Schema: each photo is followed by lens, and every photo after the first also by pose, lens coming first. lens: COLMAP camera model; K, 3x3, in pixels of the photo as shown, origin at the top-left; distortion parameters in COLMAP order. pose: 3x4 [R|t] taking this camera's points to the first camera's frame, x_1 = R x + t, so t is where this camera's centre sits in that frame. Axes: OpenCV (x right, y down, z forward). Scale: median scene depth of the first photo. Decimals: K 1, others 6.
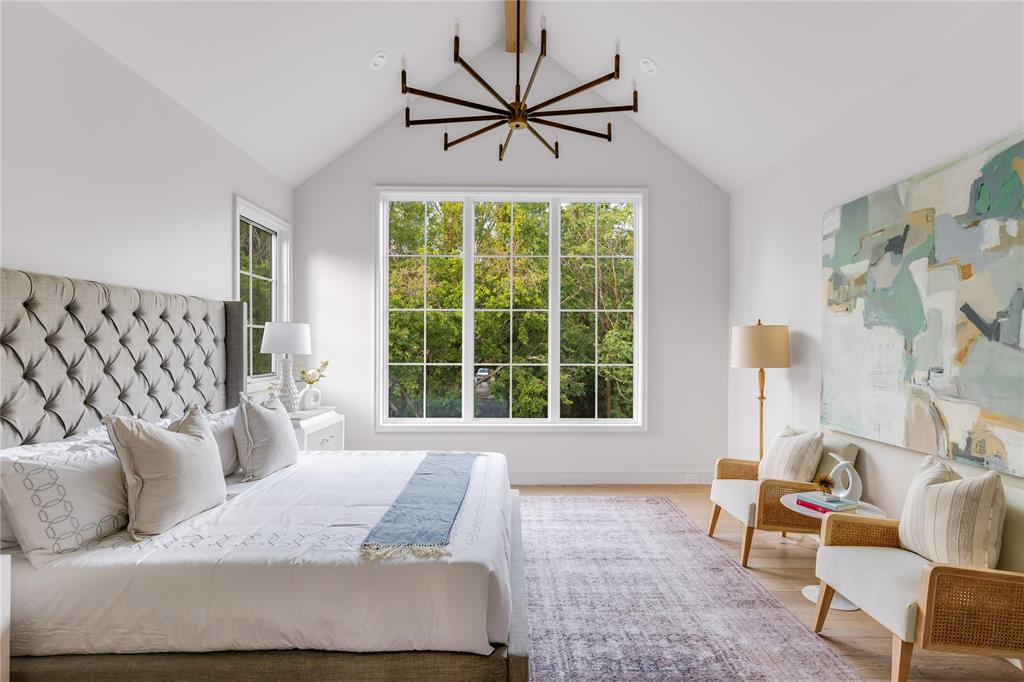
lens RADIAL K [[506.0, 0, 512.0], [0, 506.0, 341.0], [0, 0, 1]] dist [0.005597, 0.001108]
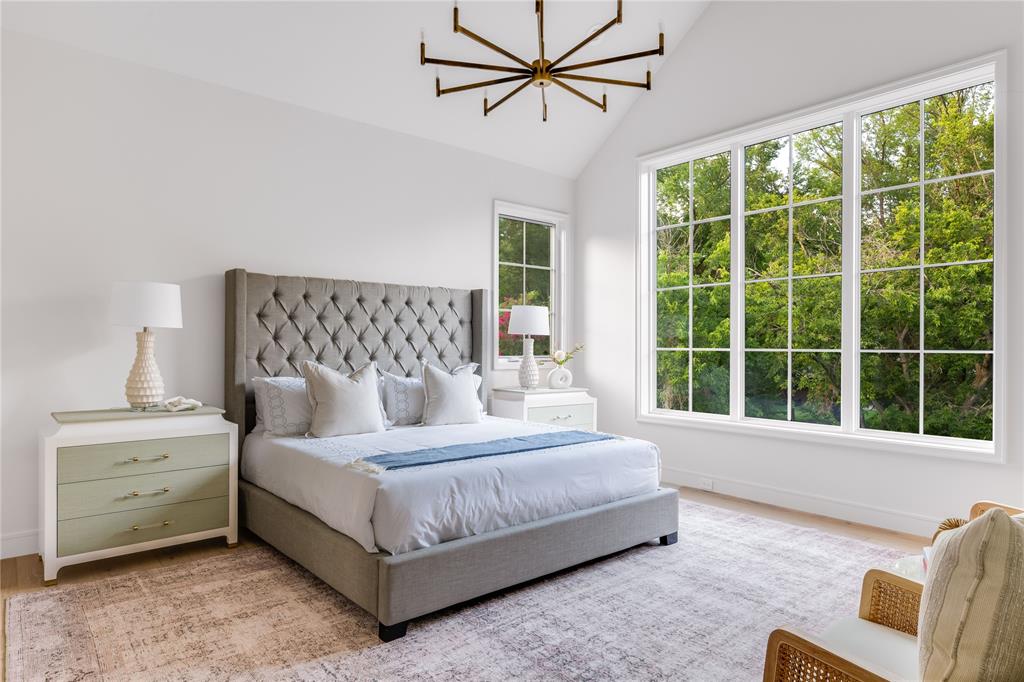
lens RADIAL K [[606.6, 0, 512.0], [0, 606.6, 341.0], [0, 0, 1]] dist [-0.002021, 0.001445]
pose [[0.631727, -0.007099, -0.775158, 0.684354], [0.002092, 0.999970, -0.007453, 0.060708], [0.775188, 0.003087, 0.631723, 0.173473]]
